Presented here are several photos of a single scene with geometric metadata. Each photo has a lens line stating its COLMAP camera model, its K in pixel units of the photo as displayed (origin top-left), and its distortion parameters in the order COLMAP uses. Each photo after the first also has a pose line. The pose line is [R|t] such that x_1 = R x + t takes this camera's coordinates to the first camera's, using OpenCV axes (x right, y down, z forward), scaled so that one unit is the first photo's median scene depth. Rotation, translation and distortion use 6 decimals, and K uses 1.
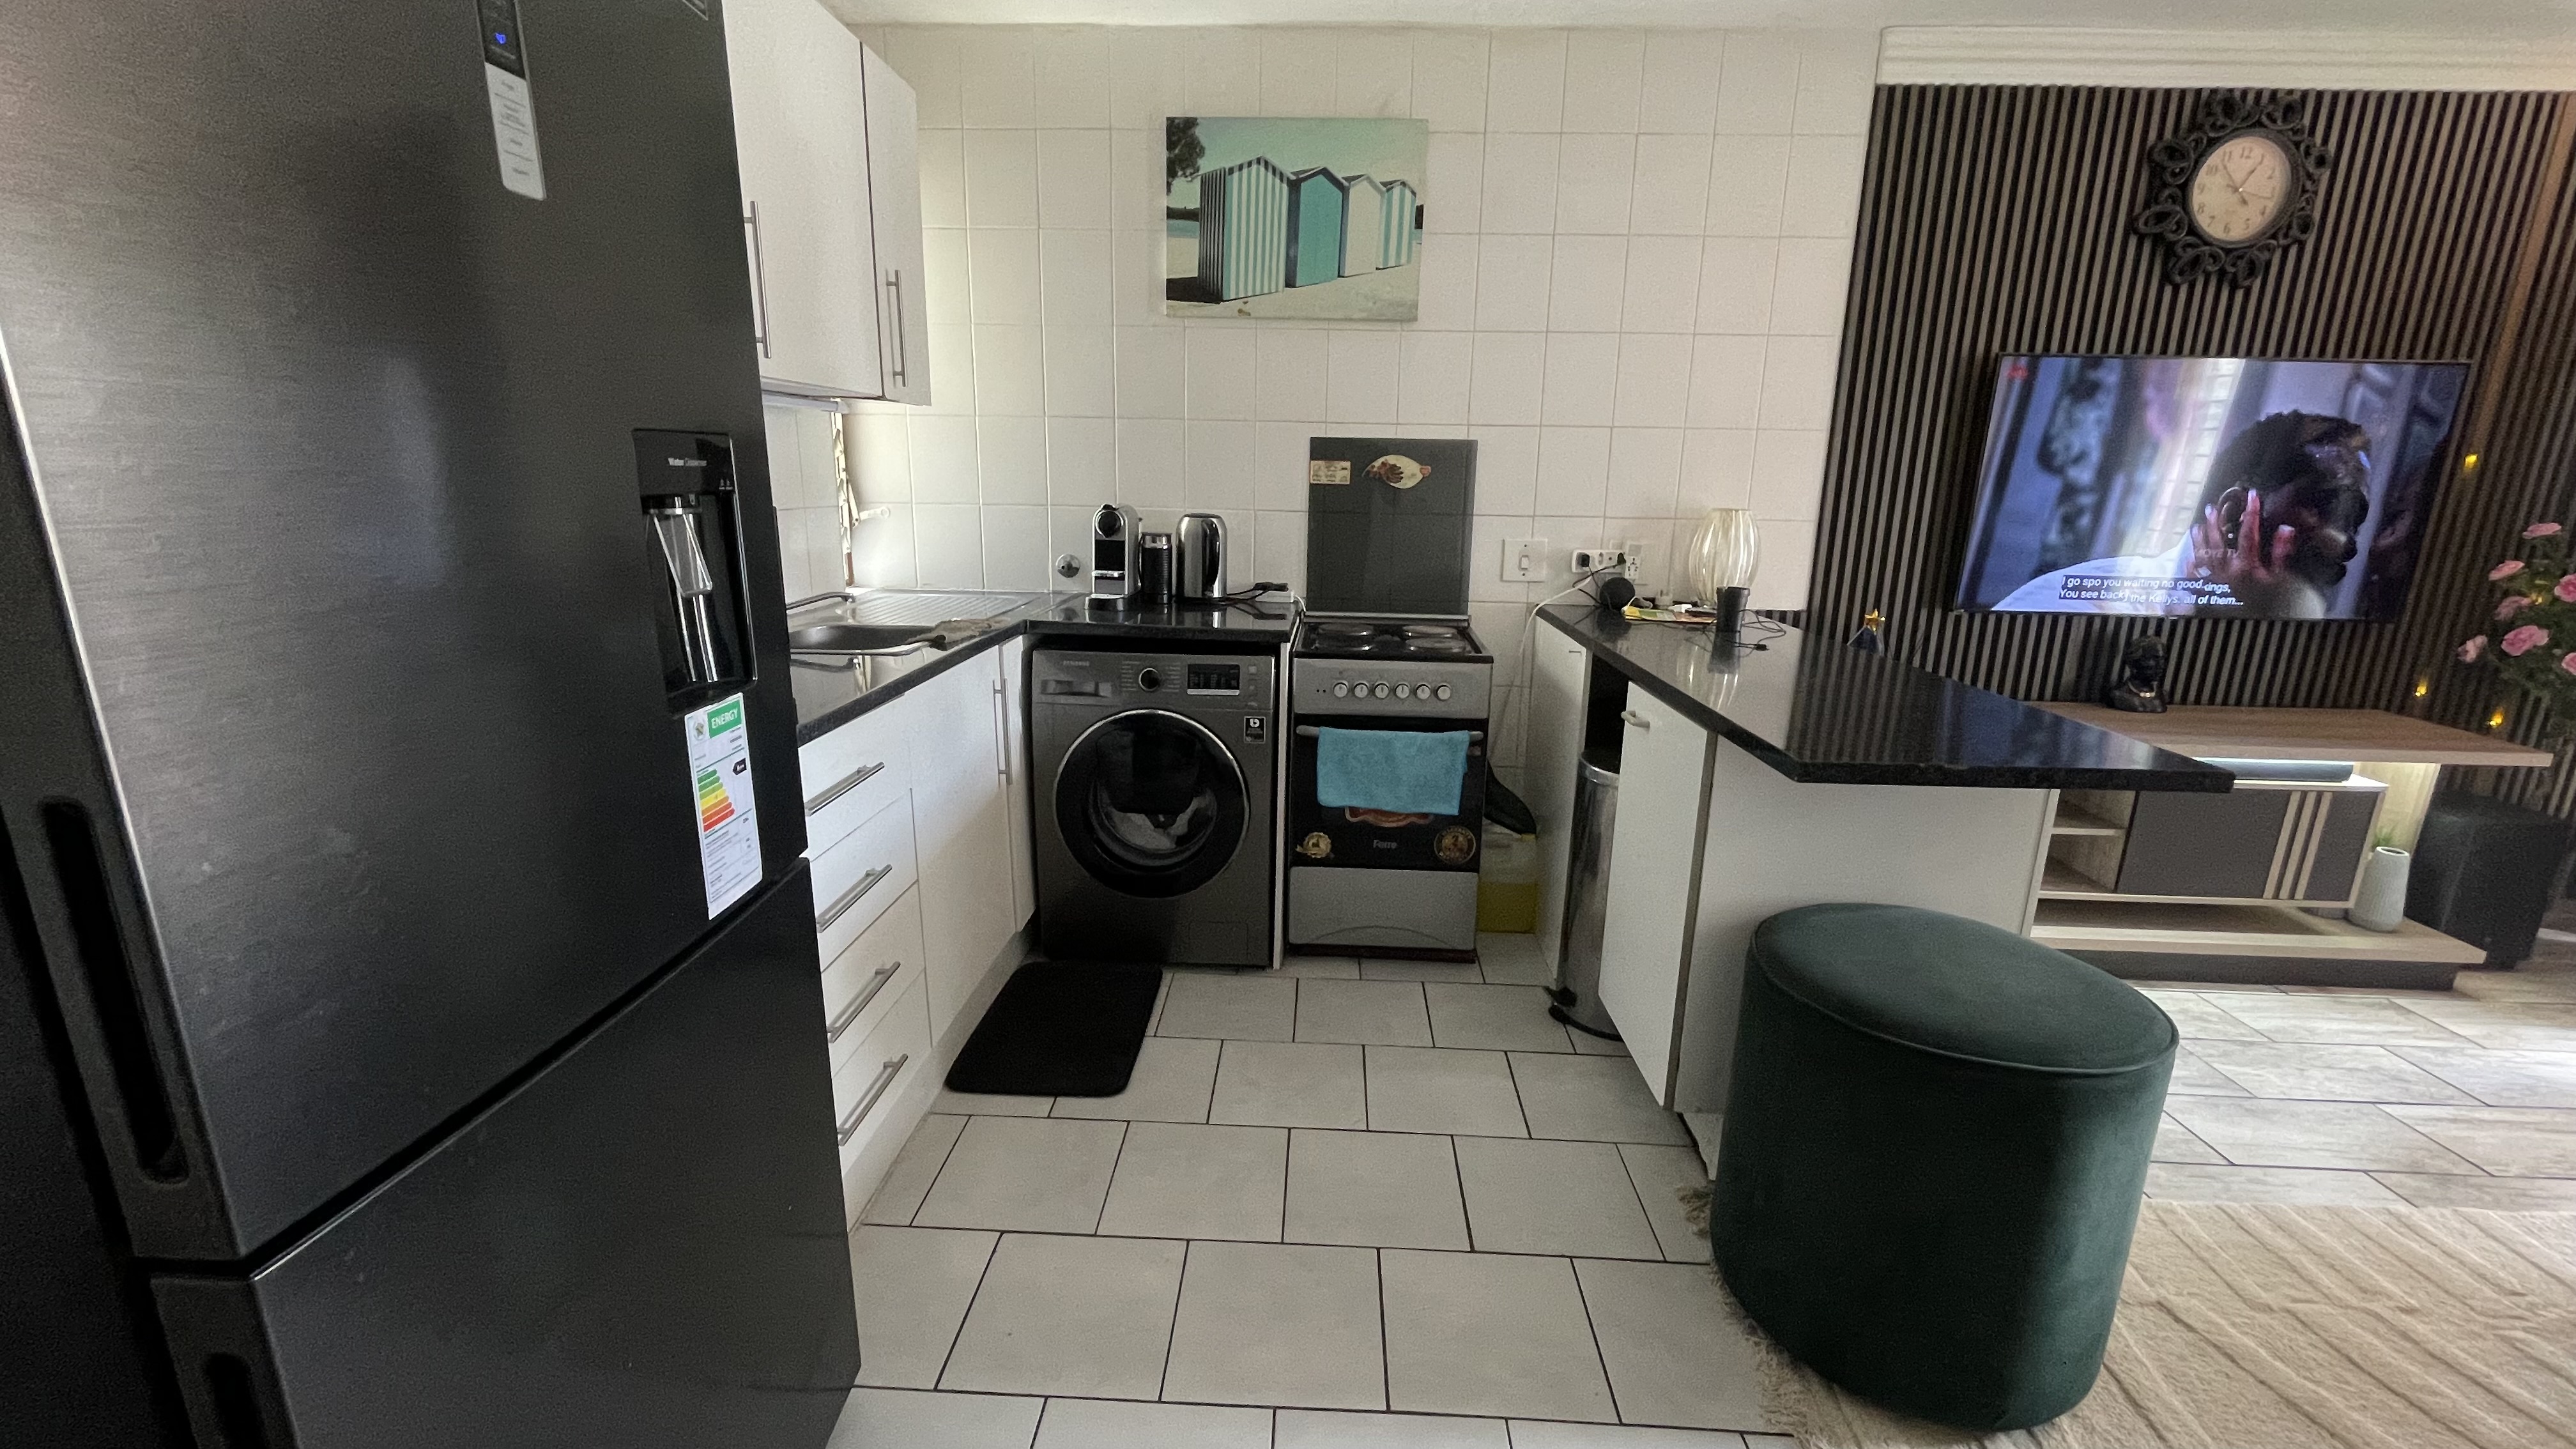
lens RADIAL K [[1037.0, 0, 1287.0], [0, 1037.0, 724.1], [0, 0, 1]] dist [-0.005007, -0.000735]
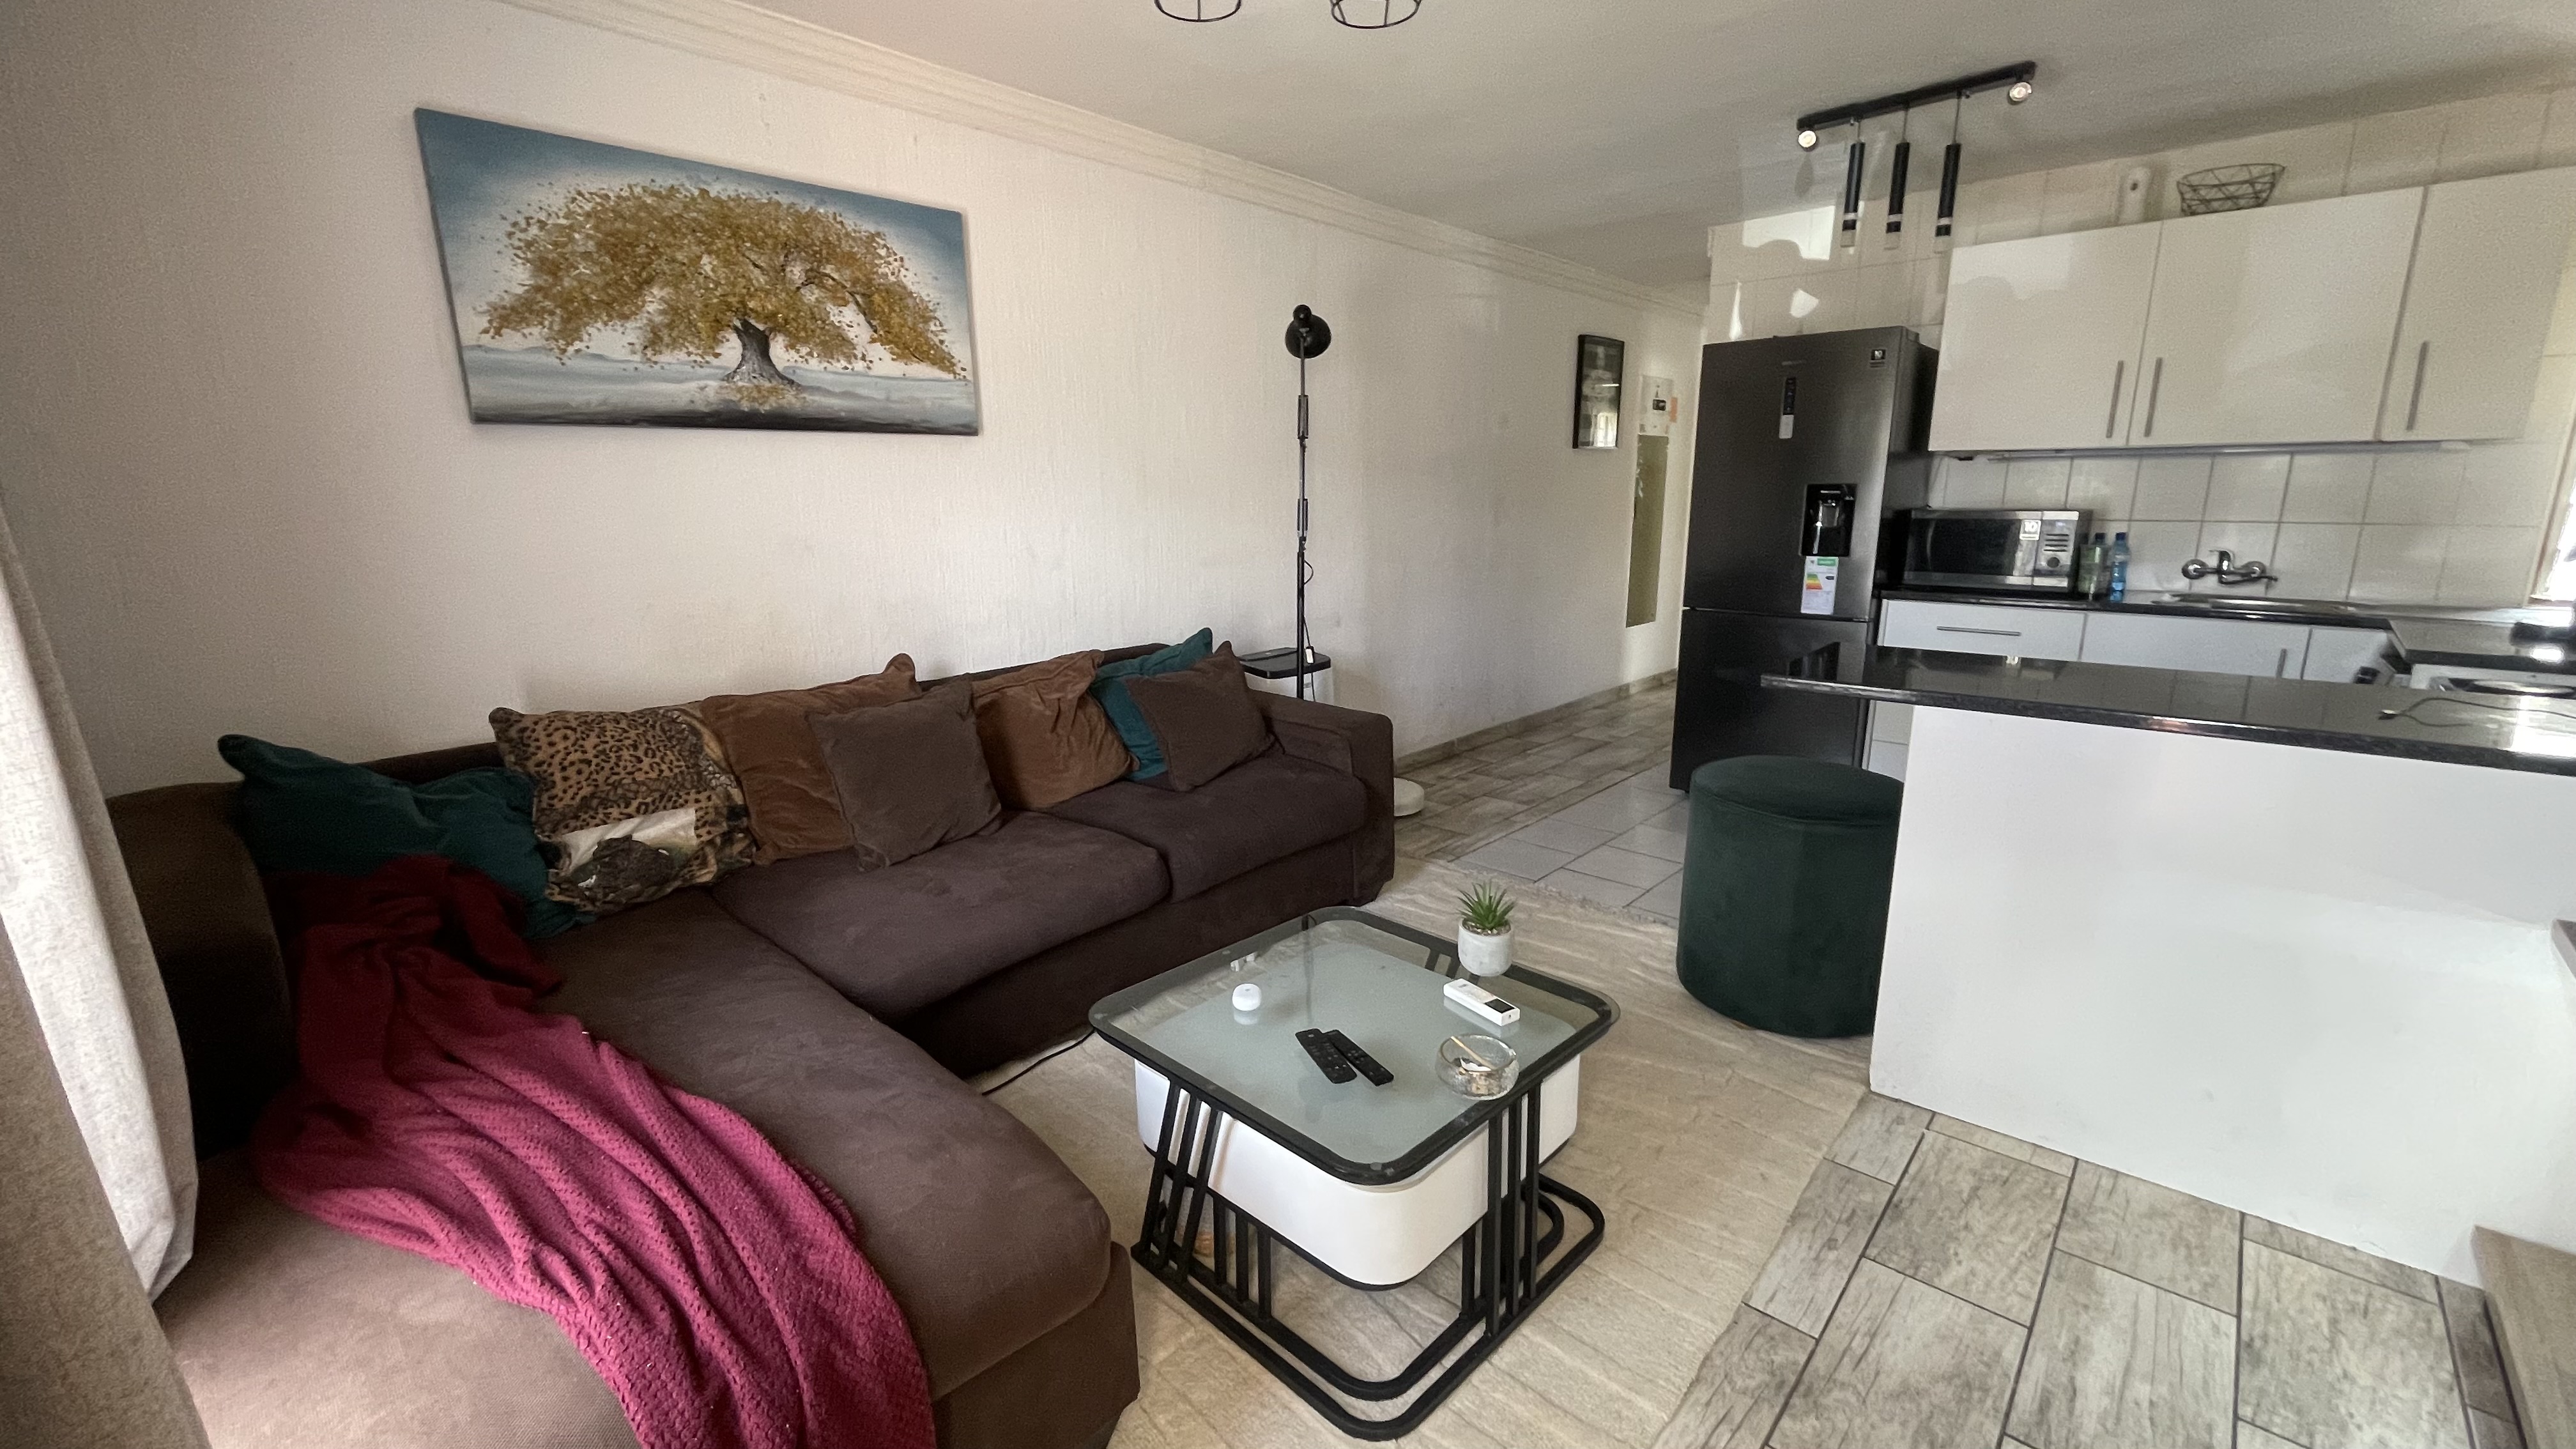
lens RADIAL K [[1037.0, 0, 1282.1], [0, 1037.0, 722.4], [0, 0, 1]] dist [-0.005007, -0.000735]
pose [[-0.642011, 0.158616, -0.750109, 0.570834], [-0.185286, 0.917267, 0.352547, -0.068288], [0.743970, 0.365324, -0.559506, 0.297710]]
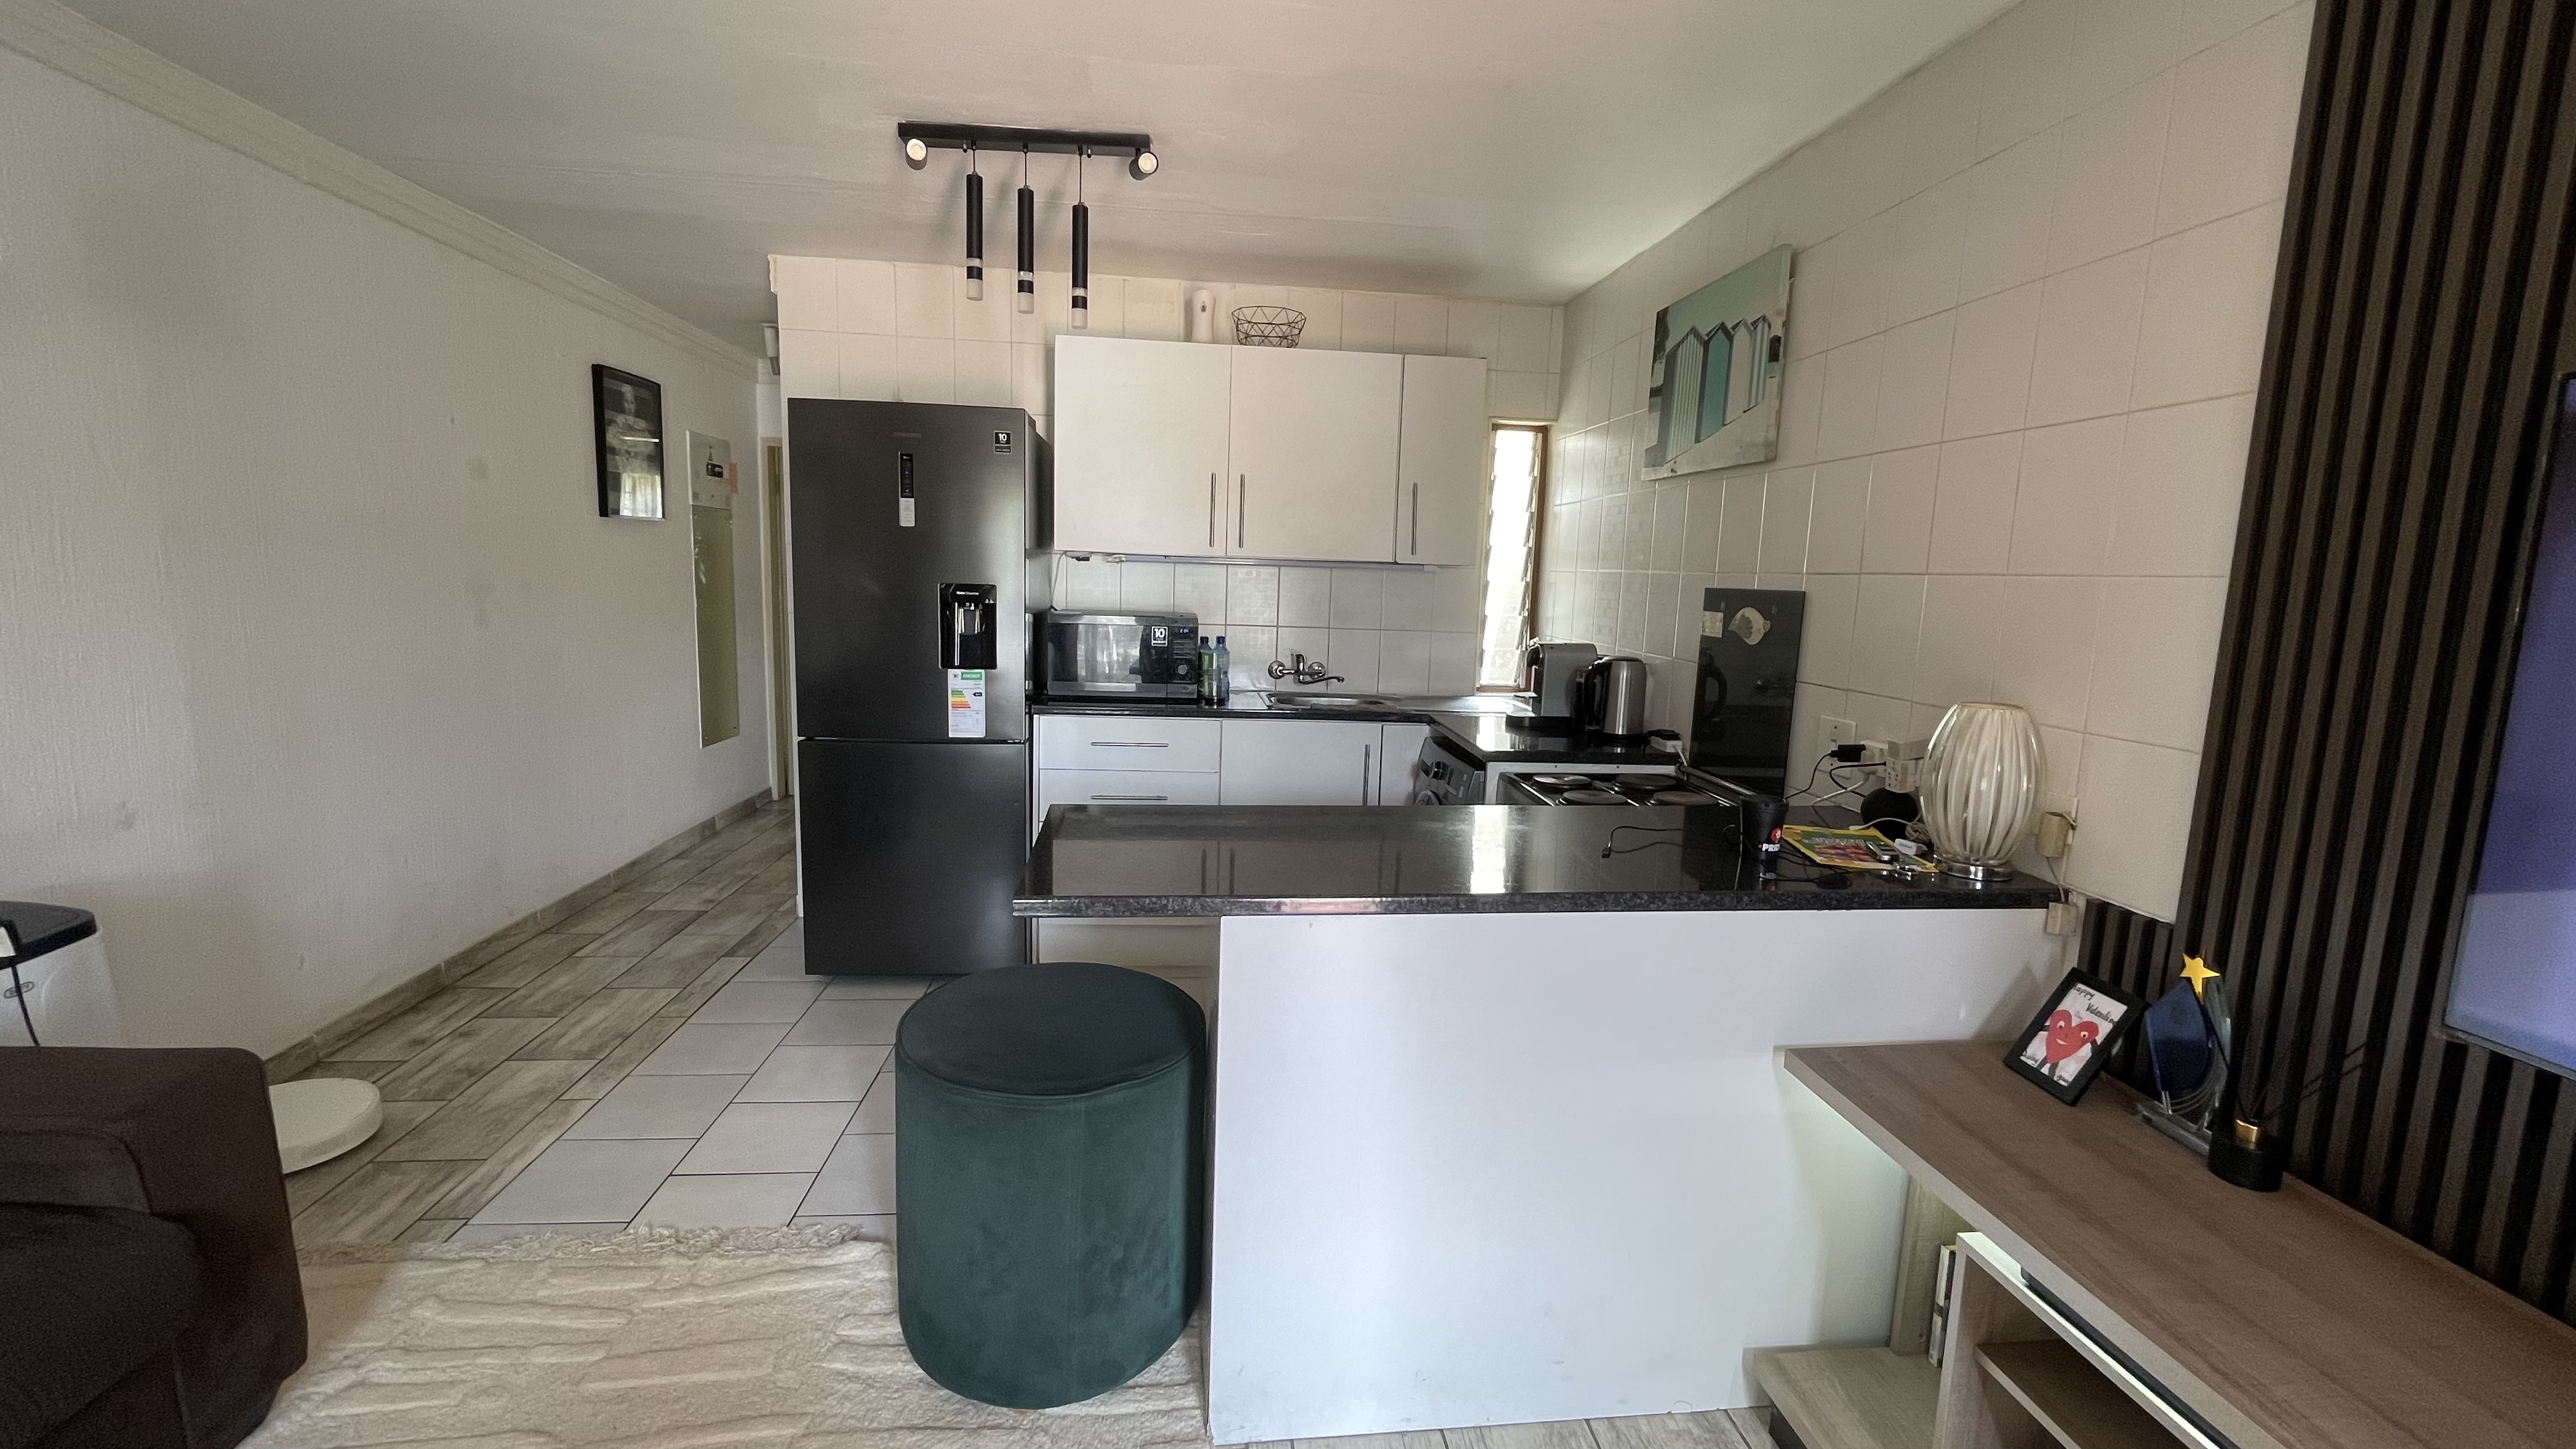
lens RADIAL K [[1037.0, 0, 1280.3], [0, 1037.0, 719.5], [0, 0, 1]] dist [-0.005007, -0.000735]
pose [[0.153545, 0.125539, -0.980135, 0.423557], [-0.265631, 0.960630, 0.081428, -0.060857], [0.951769, 0.247851, 0.180847, 0.220511]]
